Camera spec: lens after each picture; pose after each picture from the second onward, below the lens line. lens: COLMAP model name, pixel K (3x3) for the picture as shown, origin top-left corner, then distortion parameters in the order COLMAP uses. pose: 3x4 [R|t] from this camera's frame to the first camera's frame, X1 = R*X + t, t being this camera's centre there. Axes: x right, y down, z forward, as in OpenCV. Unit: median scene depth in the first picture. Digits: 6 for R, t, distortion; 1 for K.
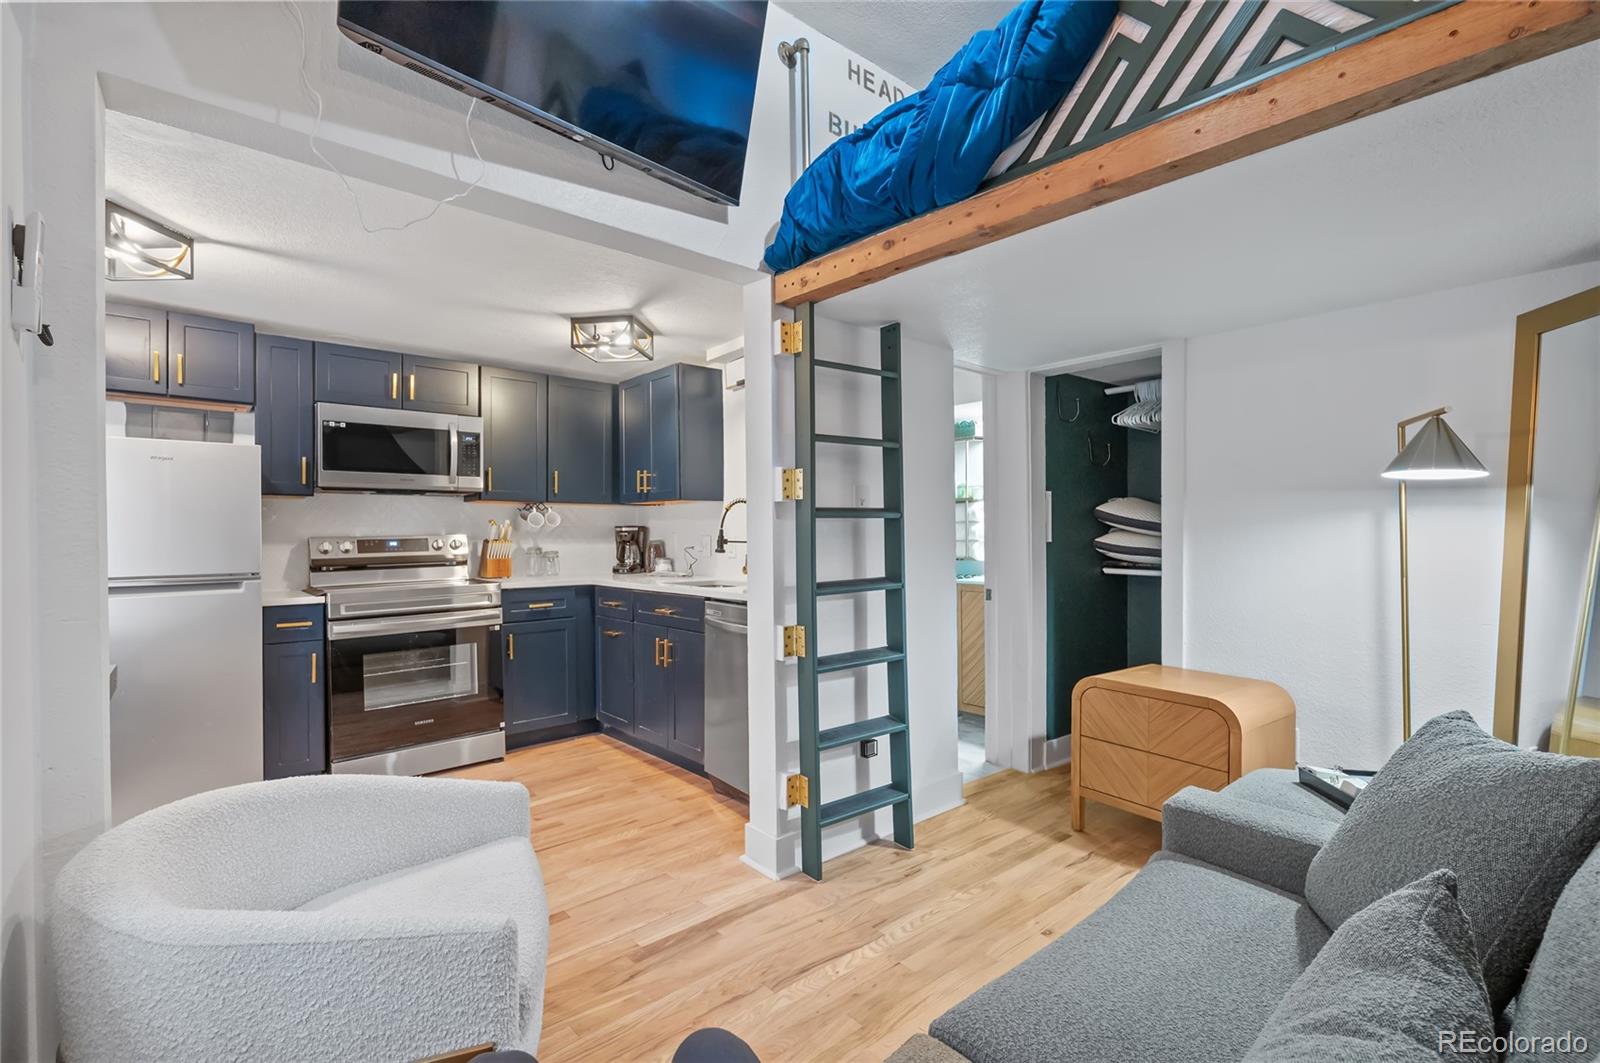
lens RADIAL K [[723.5, 0, 802.5], [0, 723.5, 533.3], [0, 0, 1]] dist [-0.002896, 0.001383]
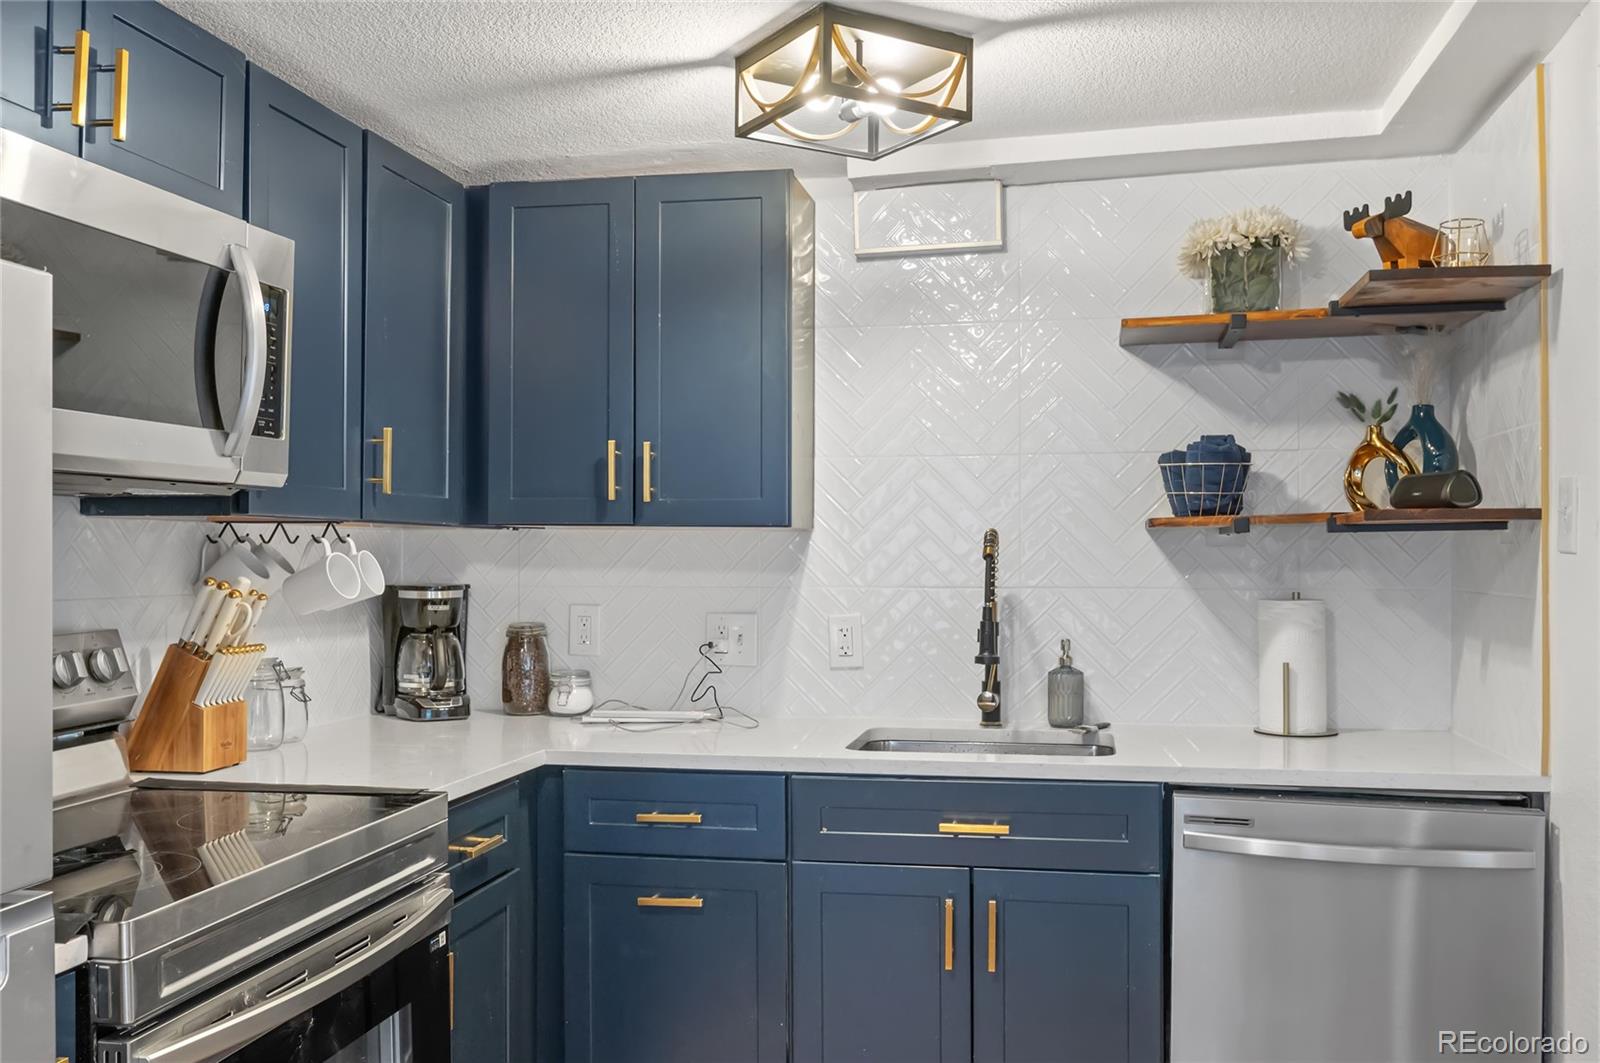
lens RADIAL K [[1386.2, 0, 809.5], [0, 1386.2, 555.9], [0, 0, 1]] dist [-0.010251, 0.005807]
pose [[0.788424, 0.004388, 0.615117, -0.749511], [-0.005706, 0.999984, 0.000180, -0.037397], [-0.615106, -0.003652, 0.788436, 0.501976]]
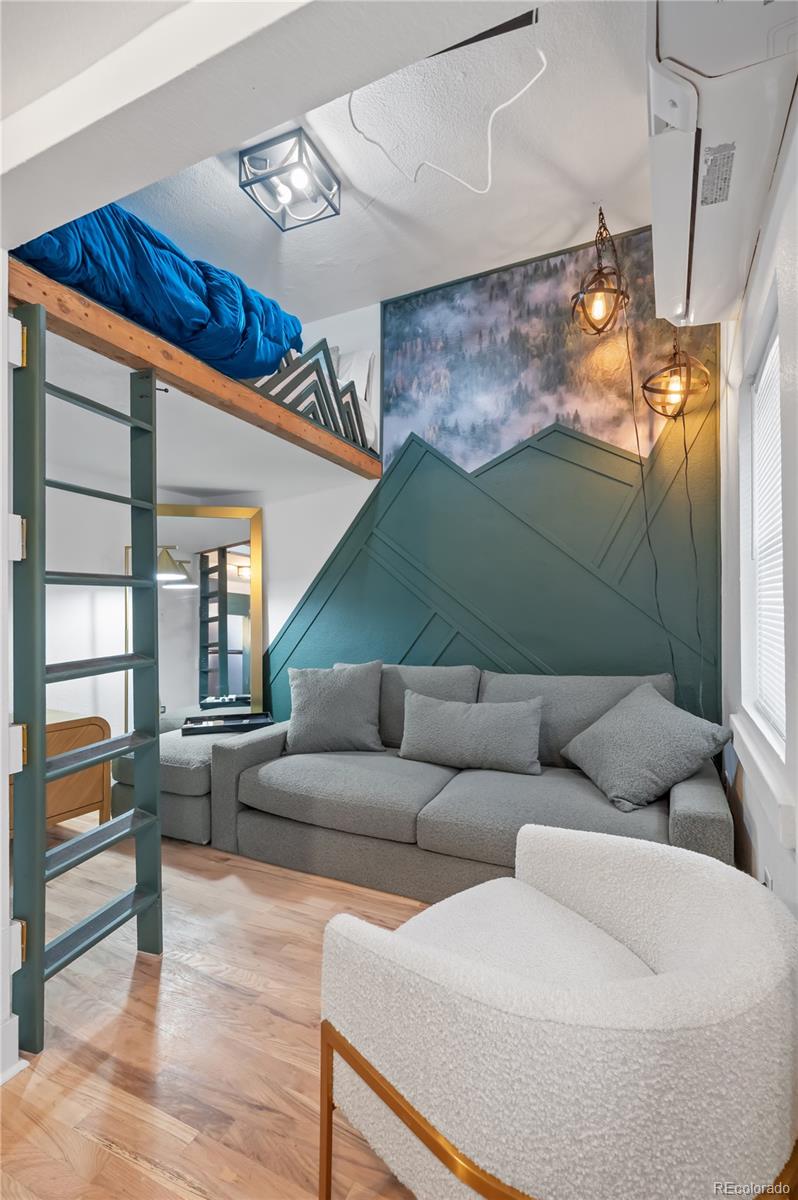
lens RADIAL K [[542.6, 0, 405.1], [0, 542.6, 600.8], [0, 0, 1]] dist [-0.002896, 0.001383]
pose [[-0.410739, 0.009572, 0.911703, -0.527815], [0.003129, 0.999954, -0.009089, 0.002336], [-0.911748, -0.000880, -0.410750, 0.643531]]
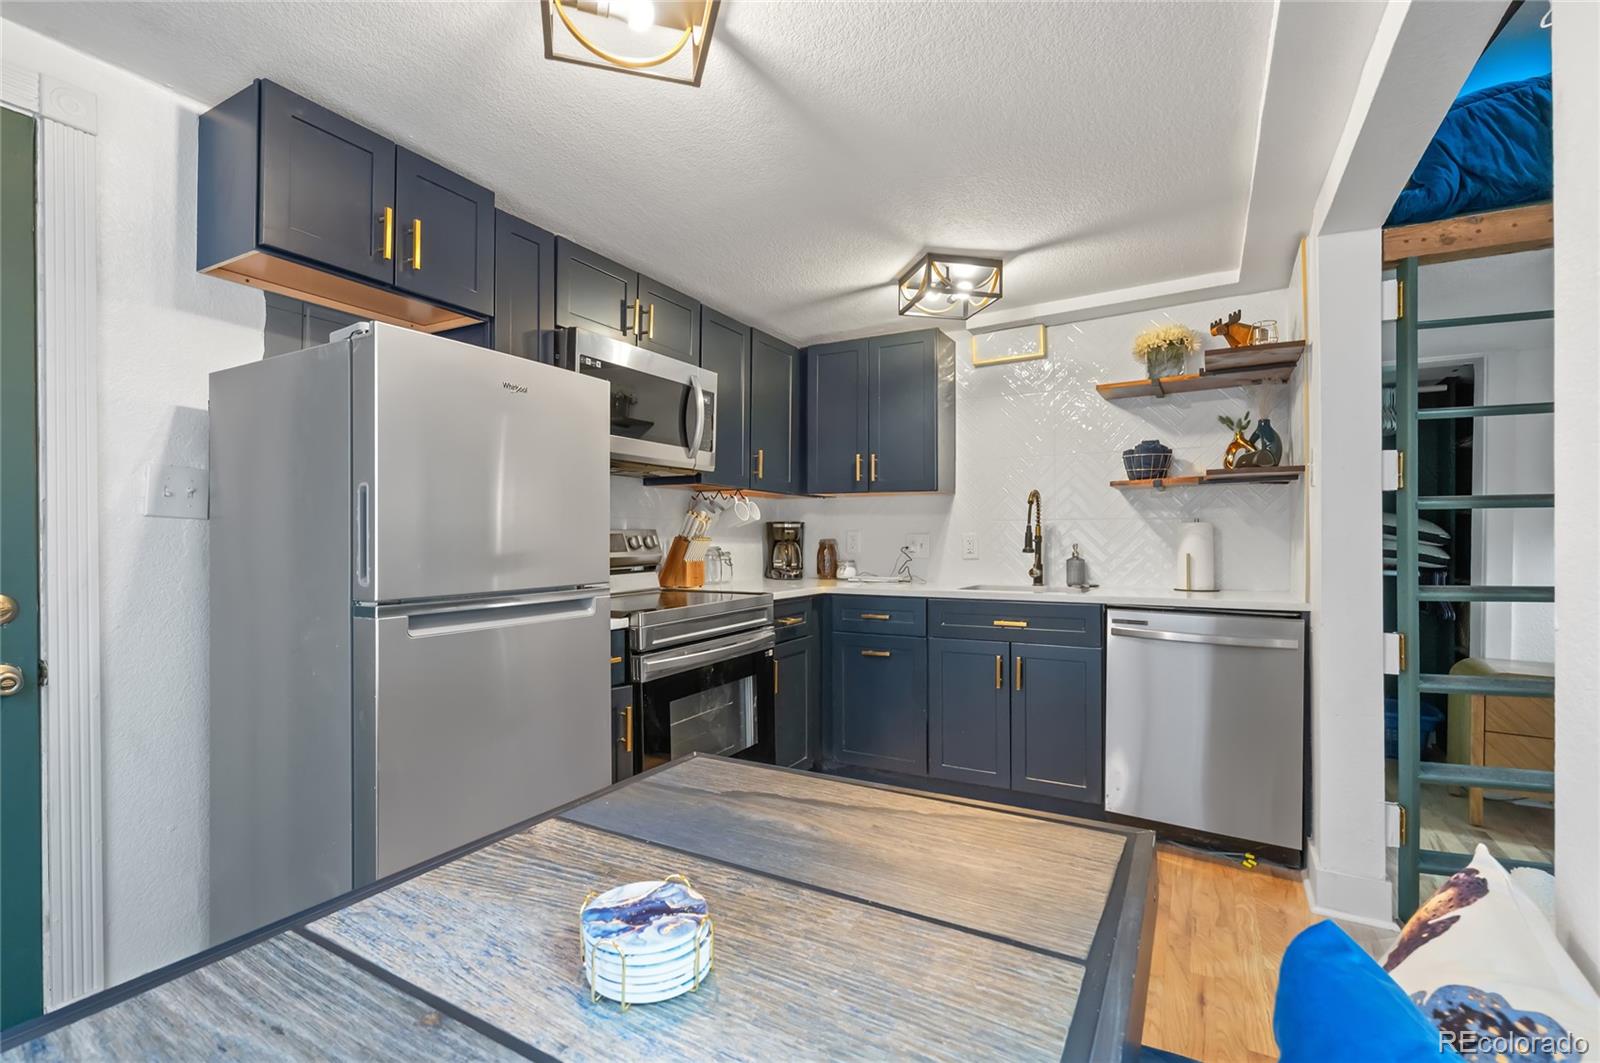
lens RADIAL K [[723.5, 0, 798.8], [0, 723.5, 537.1], [0, 0, 1]] dist [-0.002896, 0.001383]
pose [[0.941433, 0.006500, 0.337138, -0.736809], [-0.006062, 0.999979, -0.002351, 0.013410], [-0.337146, 0.000170, 0.941452, 0.318533]]
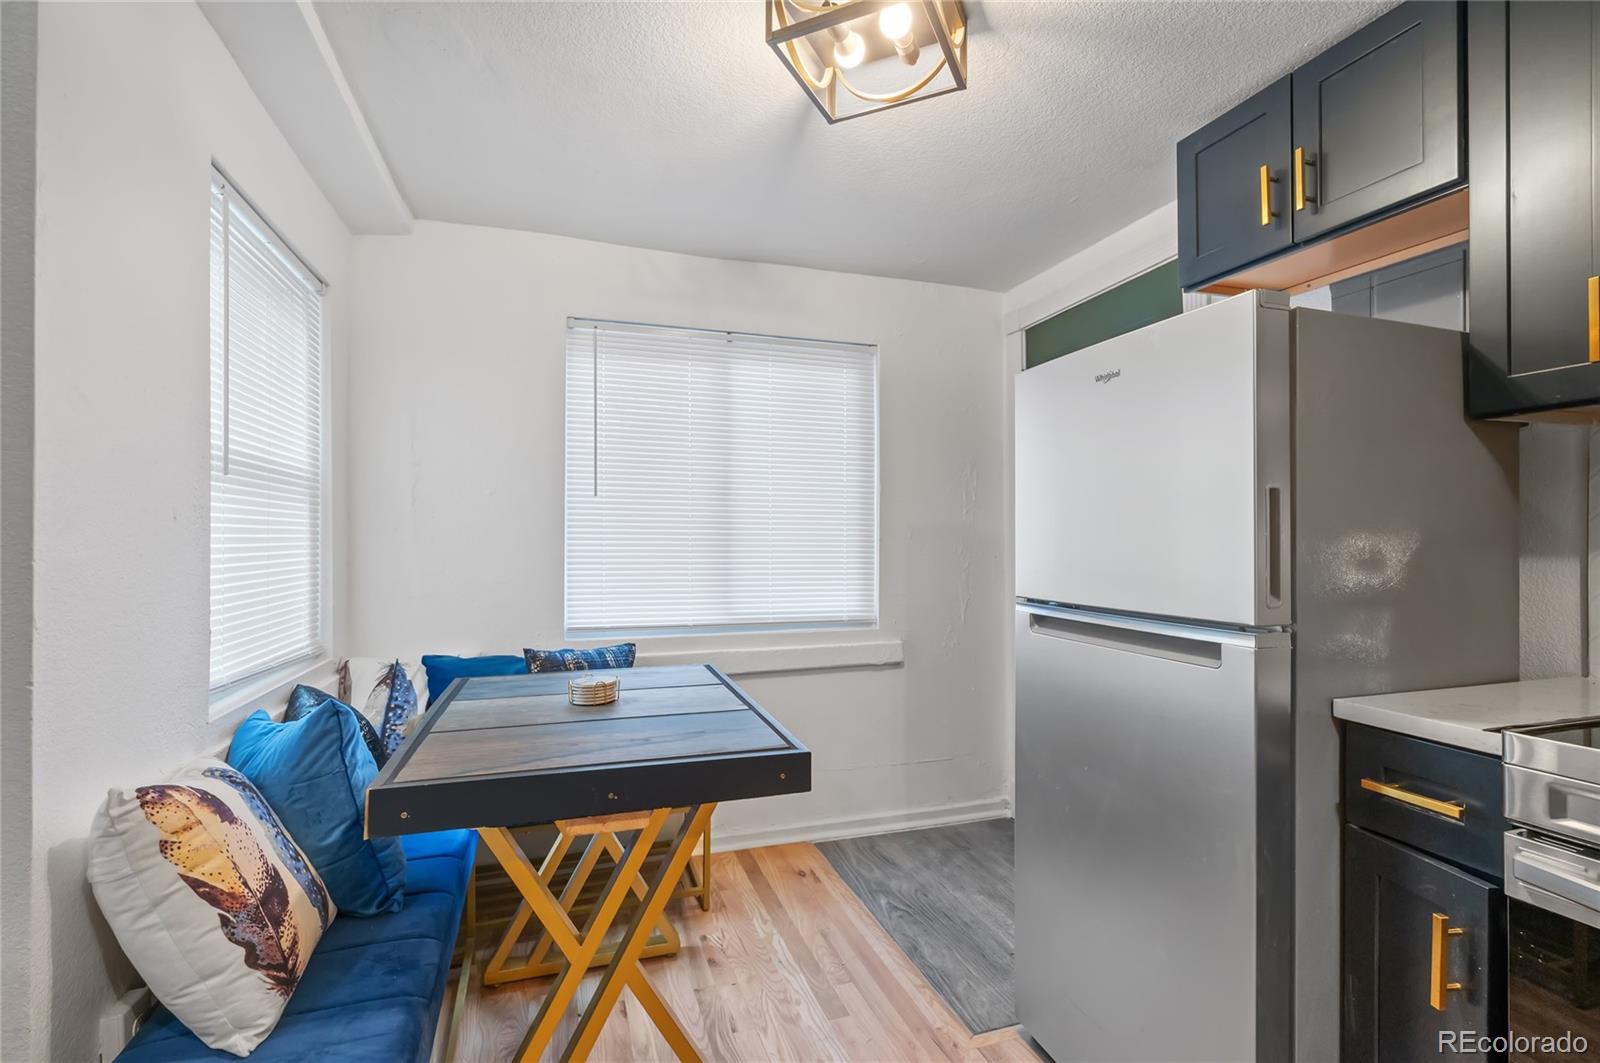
lens RADIAL K [[723.5, 0, 791.8], [0, 723.5, 531.4], [0, 0, 1]] dist [-0.002896, 0.001383]
pose [[-0.377921, 0.002882, -0.925833, -0.282416], [0.005710, 0.999983, 0.000782, 0.002639], [0.925820, -0.004991, -0.377932, 0.839591]]
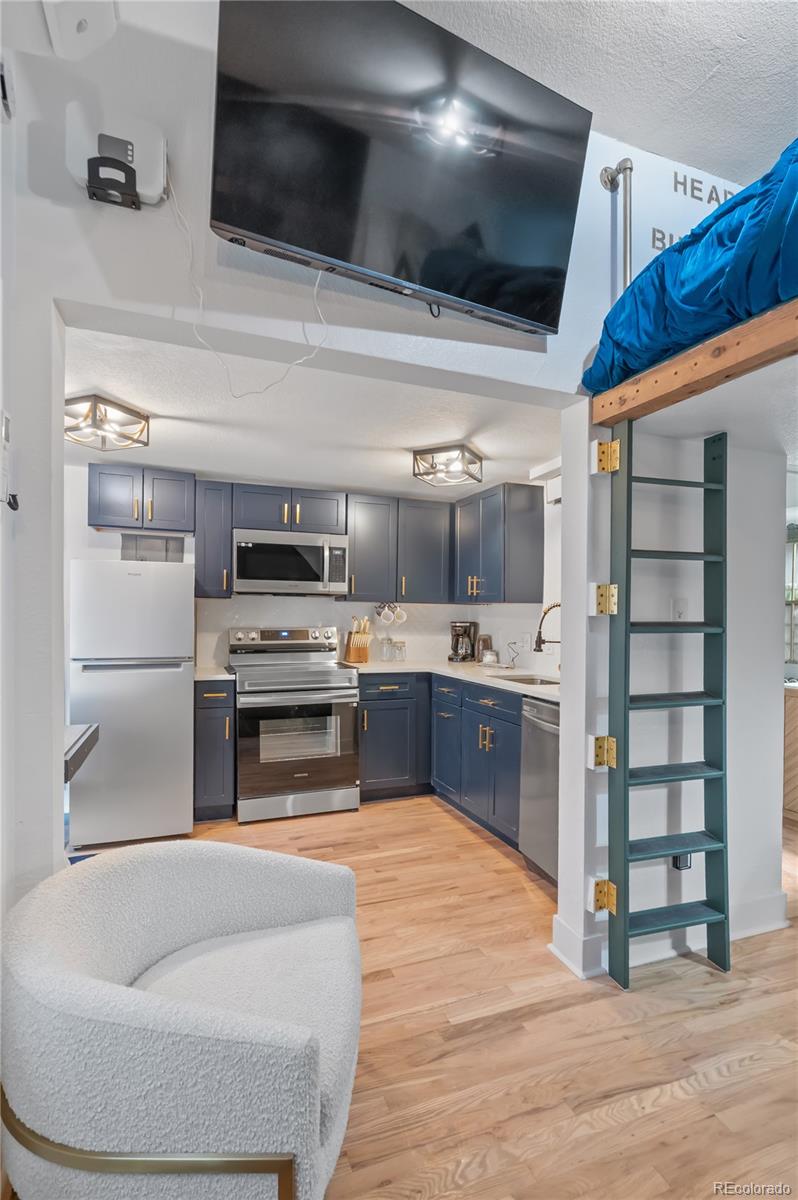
lens RADIAL K [[587.2, 0, 406.6], [0, 587.2, 620.7], [0, 0, 1]] dist [-0.005085, 0.003759]
pose [[0.940758, 0.020079, -0.338483, 0.001191], [-0.016678, 0.999777, 0.012954, -0.032374], [0.338668, -0.006541, 0.940883, 0.088877]]
